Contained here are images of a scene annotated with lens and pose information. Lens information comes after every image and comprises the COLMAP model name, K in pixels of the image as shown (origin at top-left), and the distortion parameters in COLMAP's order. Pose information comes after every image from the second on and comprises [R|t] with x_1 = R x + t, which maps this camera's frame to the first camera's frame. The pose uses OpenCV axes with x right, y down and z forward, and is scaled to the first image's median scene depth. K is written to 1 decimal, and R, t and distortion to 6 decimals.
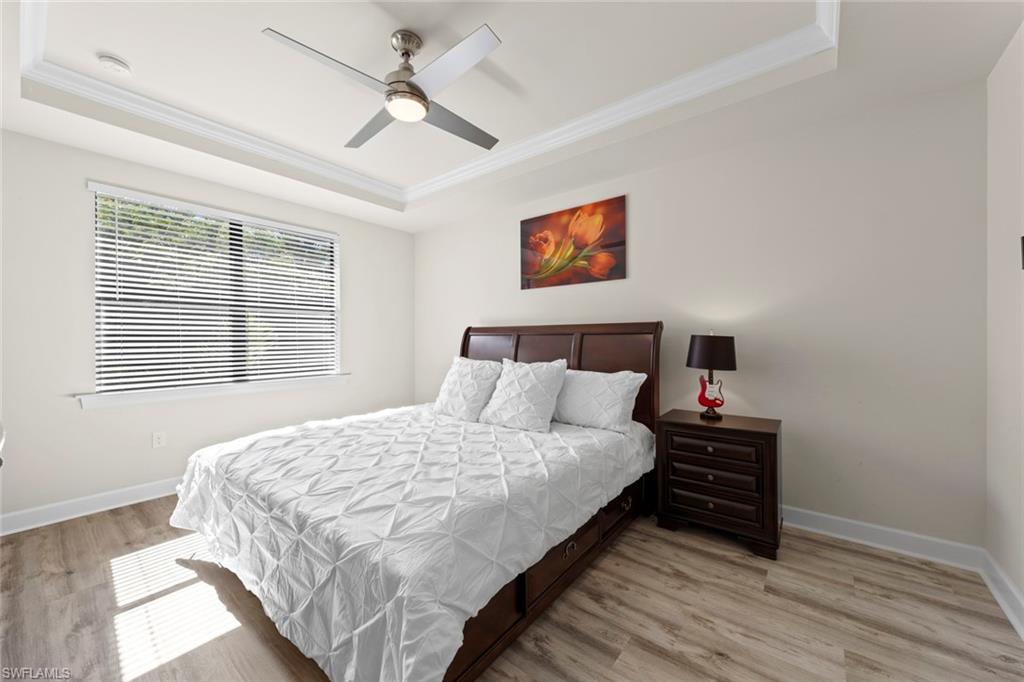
lens RADIAL K [[391.0, 0, 512.2], [0, 391.0, 337.3], [0, 0, 1]] dist [0.001773, -0.000247]
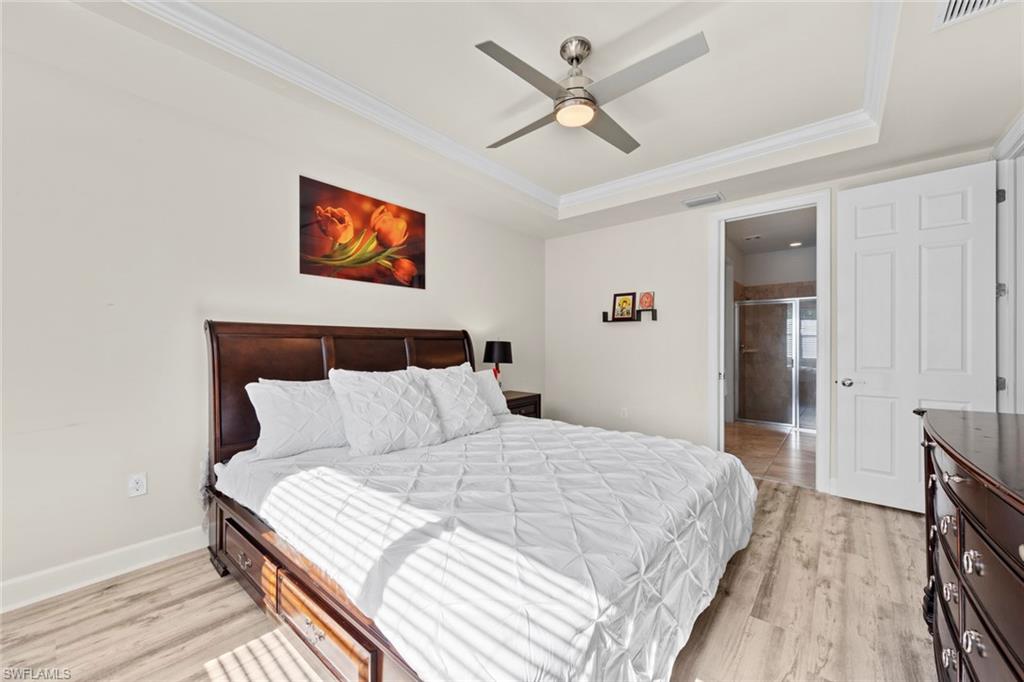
lens RADIAL K [[391.0, 0, 511.9], [0, 391.0, 344.2], [0, 0, 1]] dist [0.001773, -0.000247]
pose [[0.009994, -0.004477, 0.999940, -0.759153], [-0.008278, 0.999955, 0.004559, -0.000244], [-0.999916, -0.008323, 0.009956, 0.680262]]
